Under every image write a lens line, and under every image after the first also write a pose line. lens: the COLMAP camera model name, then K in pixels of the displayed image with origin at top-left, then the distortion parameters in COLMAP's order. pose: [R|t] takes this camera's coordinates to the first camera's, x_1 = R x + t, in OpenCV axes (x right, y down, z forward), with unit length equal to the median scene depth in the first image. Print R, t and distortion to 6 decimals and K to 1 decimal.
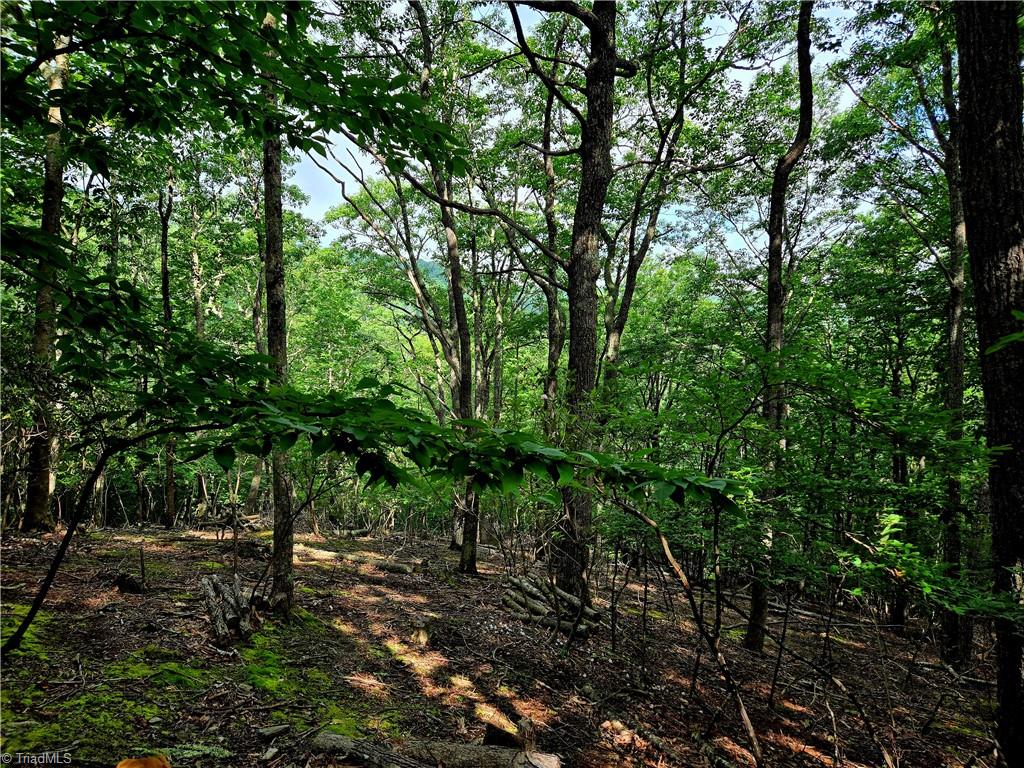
lens RADIAL K [[684.4, 0, 512.1], [0, 684.4, 387.0], [0, 0, 1]] dist [0.042286, -0.036710]
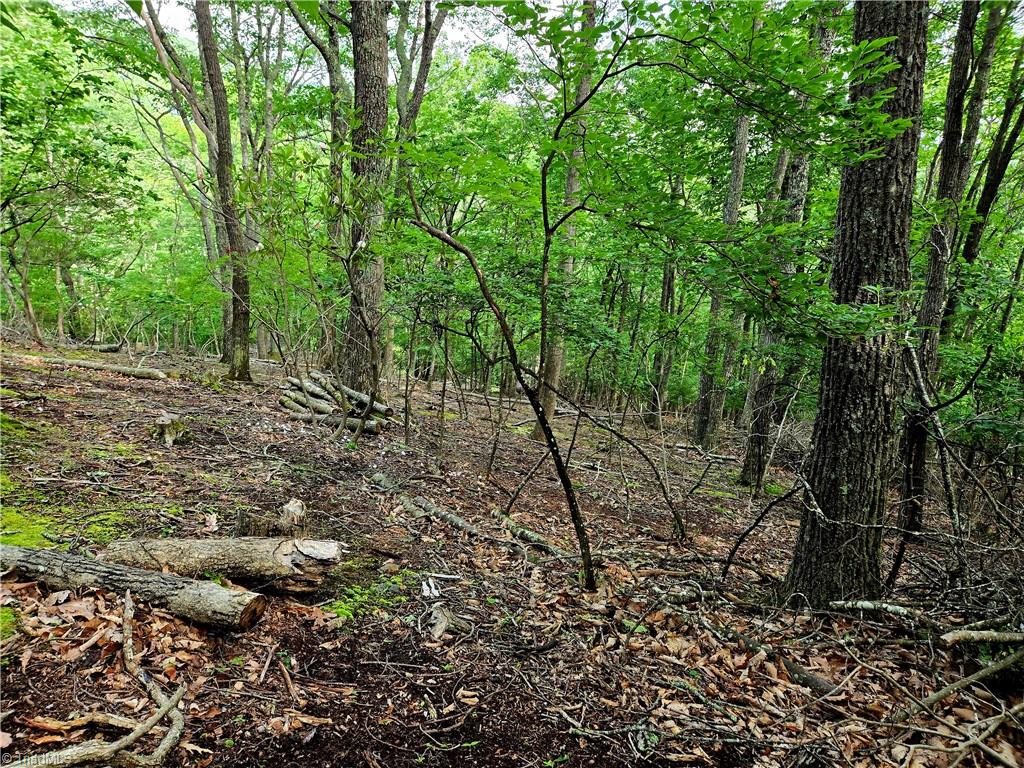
lens RADIAL K [[684.4, 0, 520.2], [0, 684.4, 382.3], [0, 0, 1]] dist [0.042286, -0.036710]
pose [[0.951680, -0.029317, 0.305687, 0.010991], [-0.046744, 0.970004, 0.238553, 0.062874], [-0.303511, -0.241315, 0.921763, 0.100503]]
